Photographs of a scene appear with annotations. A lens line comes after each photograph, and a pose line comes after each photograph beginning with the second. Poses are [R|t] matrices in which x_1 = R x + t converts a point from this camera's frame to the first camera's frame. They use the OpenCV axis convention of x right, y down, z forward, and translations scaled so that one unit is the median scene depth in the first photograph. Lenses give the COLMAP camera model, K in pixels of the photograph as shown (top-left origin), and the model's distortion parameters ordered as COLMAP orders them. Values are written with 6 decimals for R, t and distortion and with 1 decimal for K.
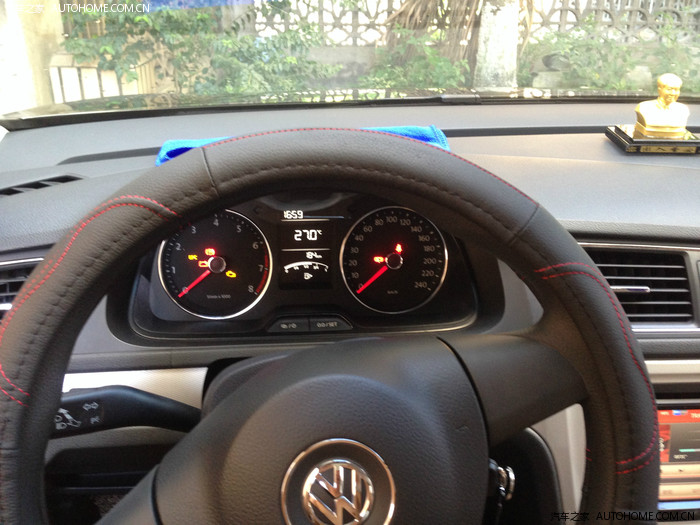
lens RADIAL K [[663.3, 0, 346.6], [0, 663.3, 261.7], [0, 0, 1]] dist [0.168701, -0.325703]
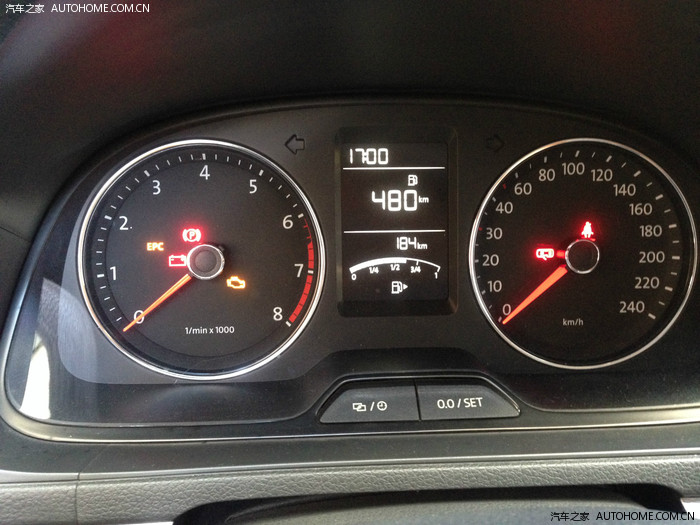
lens RADIAL K [[663.3, 0, 346.6], [0, 663.3, 261.7], [0, 0, 1]] dist [0.168701, -0.325703]
pose [[0.999922, 0.004181, -0.011730, -0.089865], [-0.004313, 0.999928, -0.011230, 0.008764], [0.011682, 0.011280, 0.999868, 0.529829]]
